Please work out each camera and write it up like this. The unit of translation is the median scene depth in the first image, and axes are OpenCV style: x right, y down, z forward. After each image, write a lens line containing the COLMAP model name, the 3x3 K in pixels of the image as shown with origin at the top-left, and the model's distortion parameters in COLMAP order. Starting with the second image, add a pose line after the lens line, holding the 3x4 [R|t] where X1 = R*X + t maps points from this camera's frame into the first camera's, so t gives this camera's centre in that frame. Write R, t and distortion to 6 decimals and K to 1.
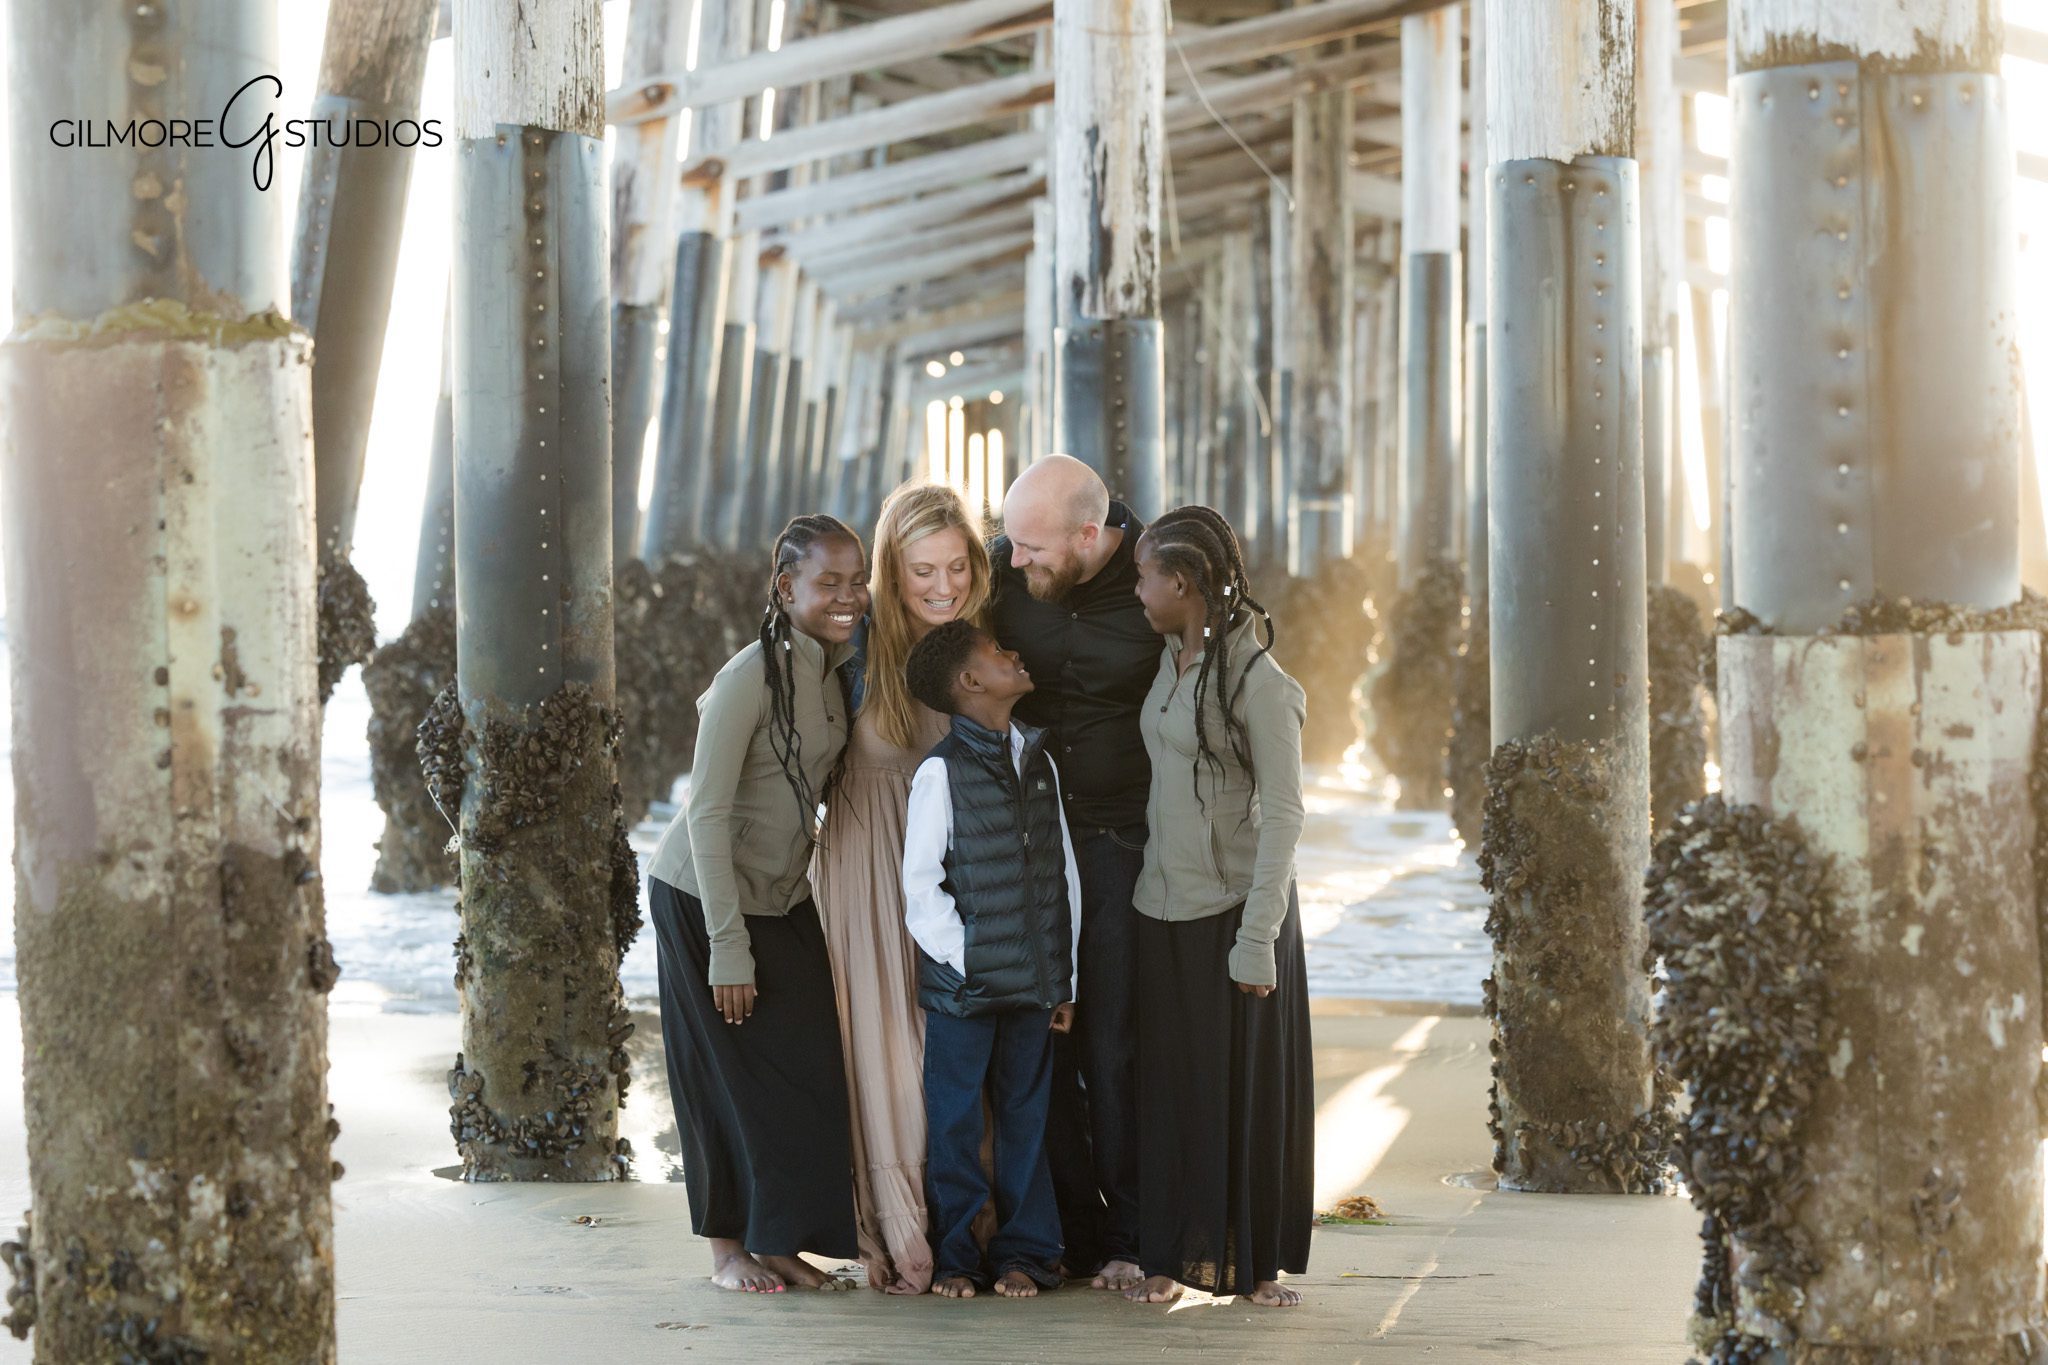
lens RADIAL K [[5965.3, 0, 1055.7], [0, 5965.3, 739.0], [0, 0, 1]] dist [0.100515, 0.000000]
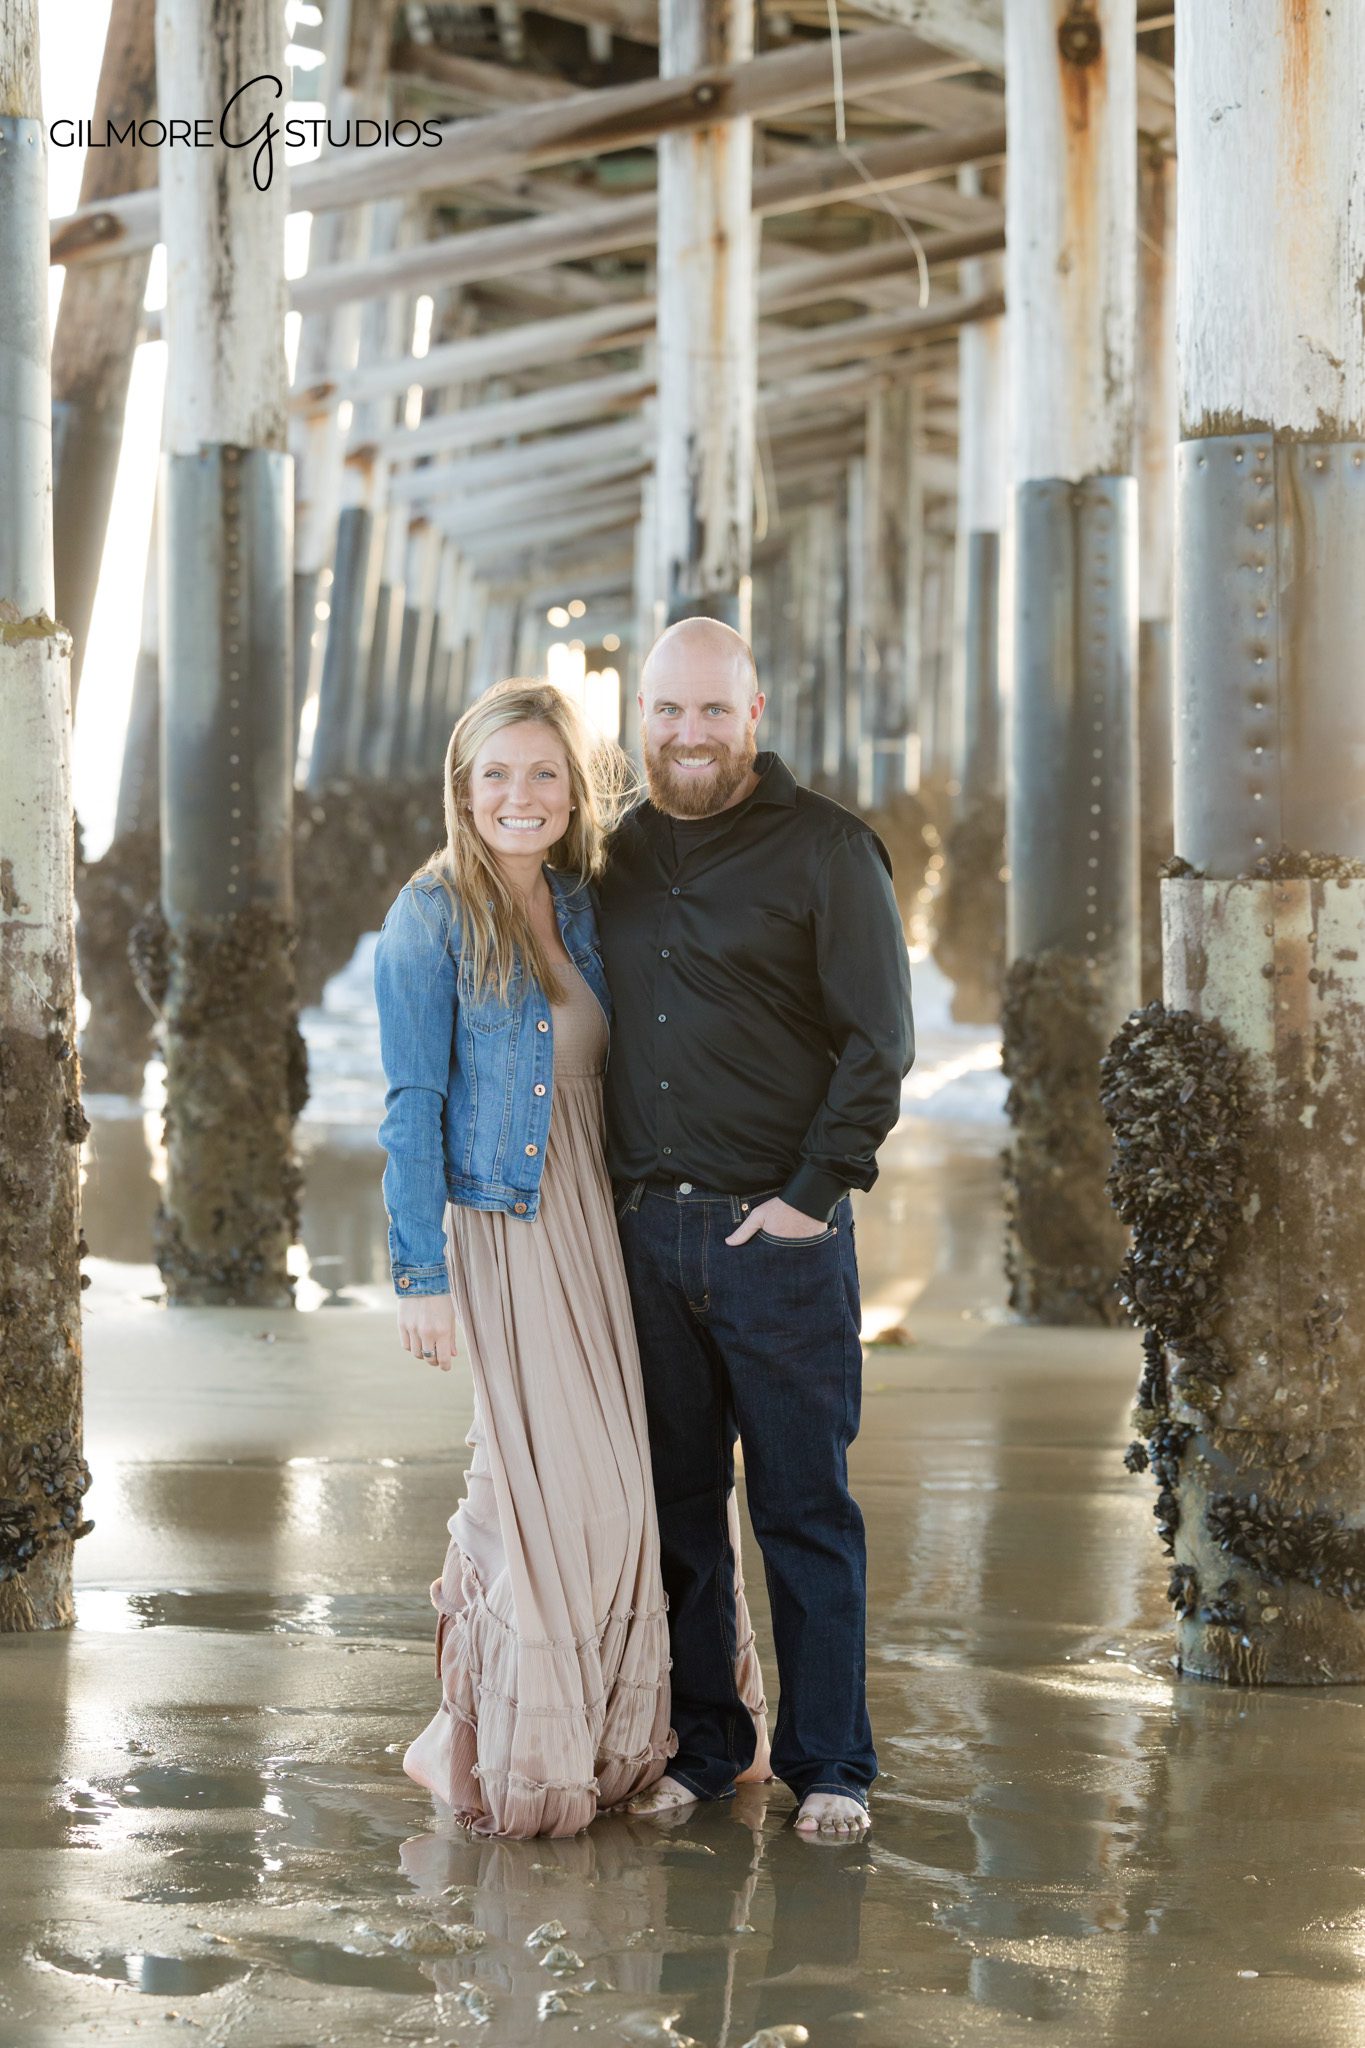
lens RADIAL K [[5484.7, 0, 589.7], [0, 5484.7, 980.6], [0, 0, 1]] dist [0.172014, 0.000000]
pose [[0.999843, 0.010865, -0.014019, 0.004842], [-0.010760, 0.999914, 0.007535, -0.002961], [0.014099, -0.007383, 0.999873, -0.186890]]
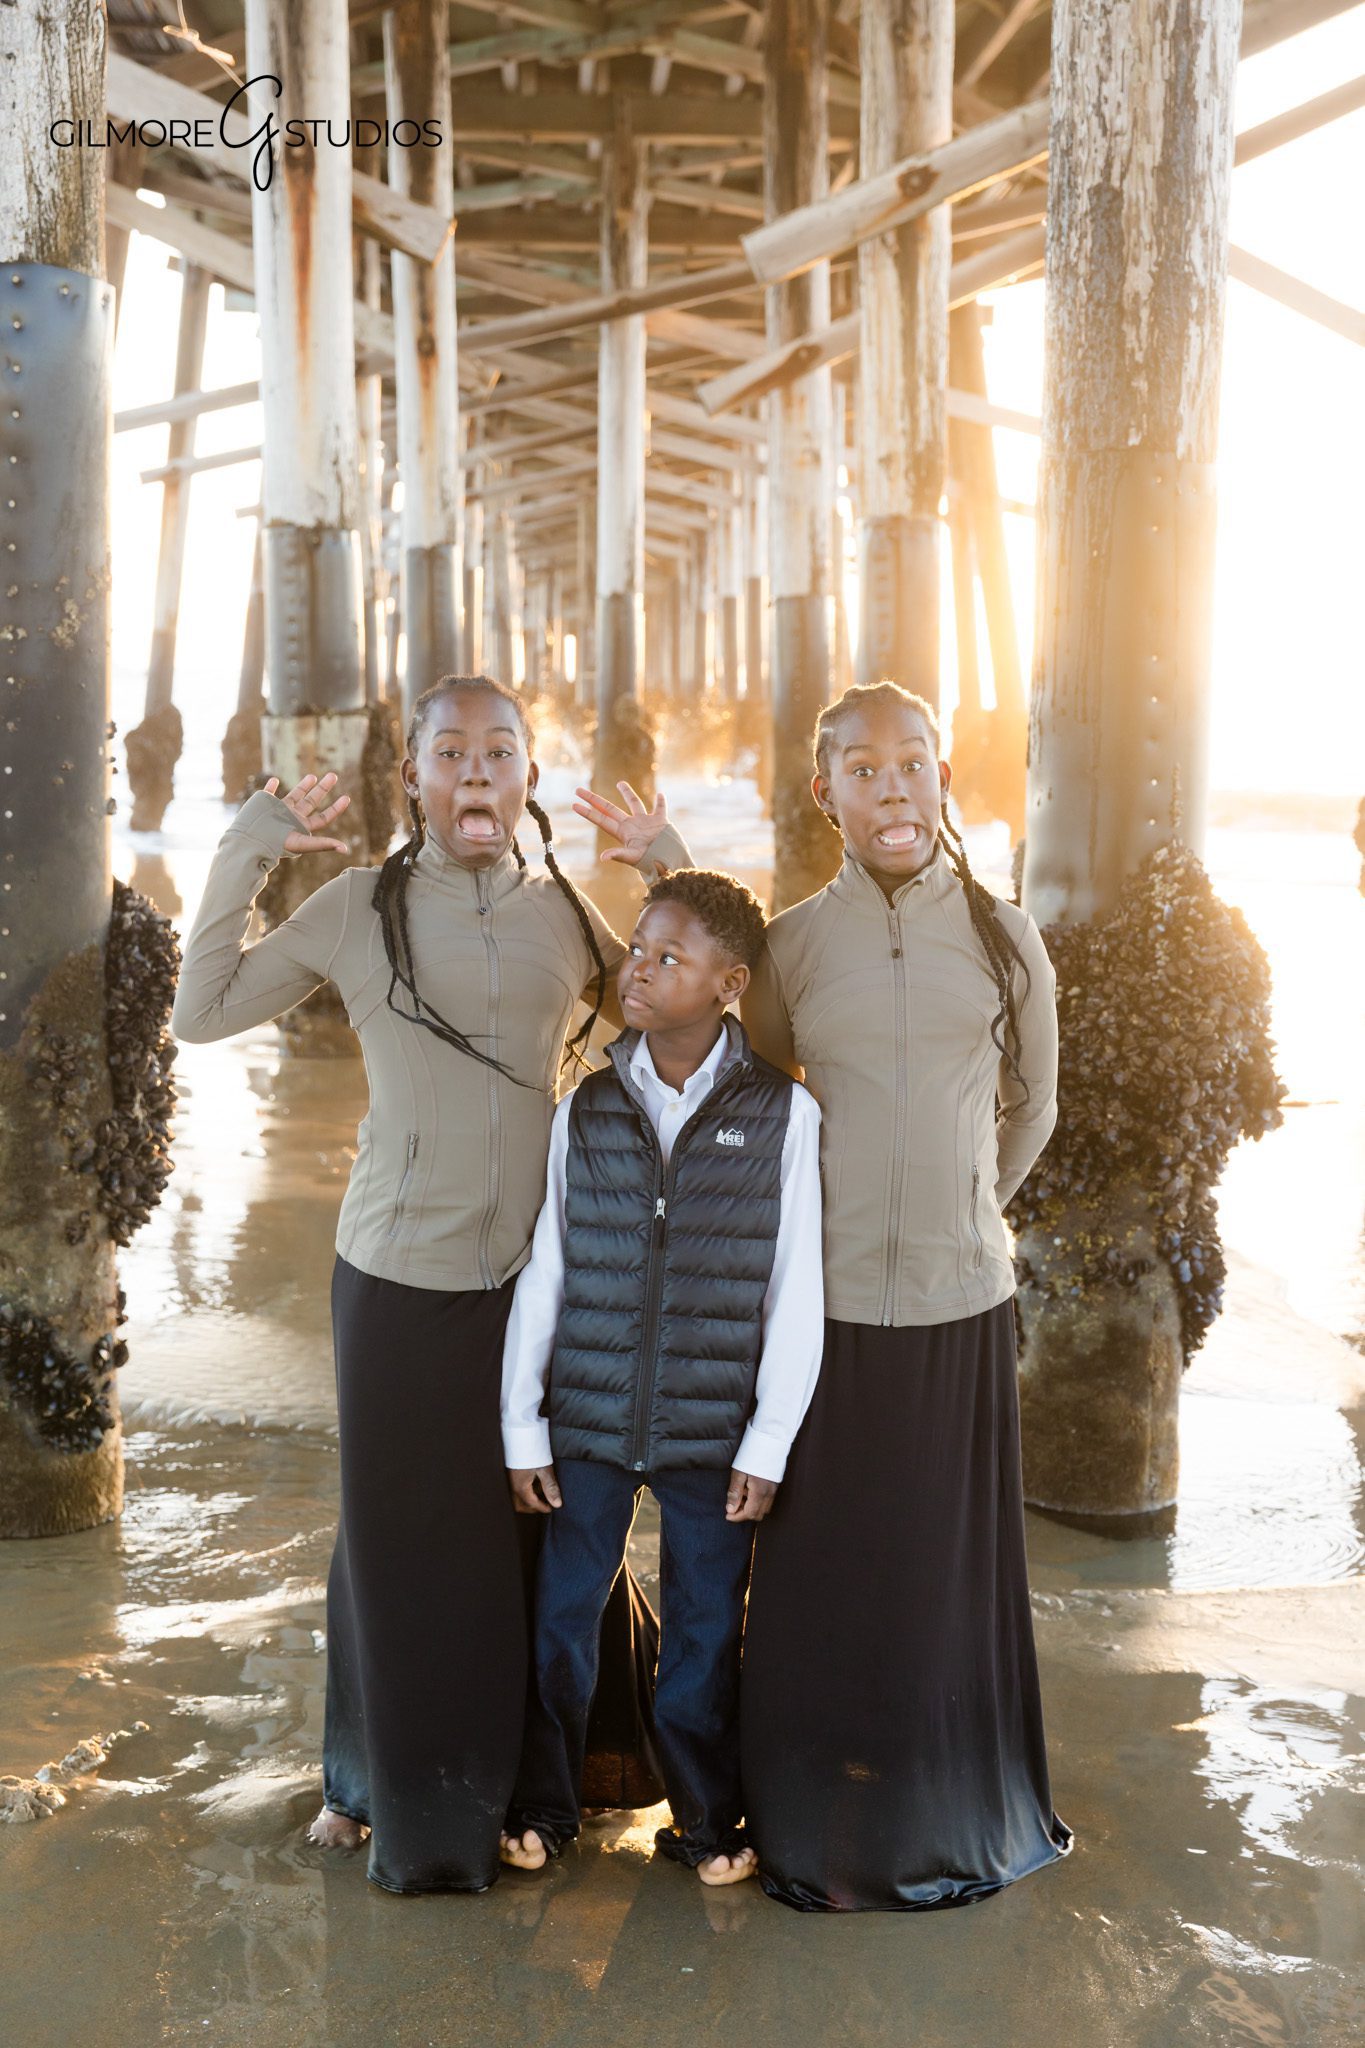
lens RADIAL K [[2847.7, 0, 709.4], [0, 2847.7, 1036.8], [0, 0, 1]] dist [0.049191, 0.000000]
pose [[0.999076, 0.010011, -0.041807, 0.405513], [-0.006348, 0.996201, 0.086853, 0.017119], [0.042518, -0.086507, 0.995344, -0.452767]]
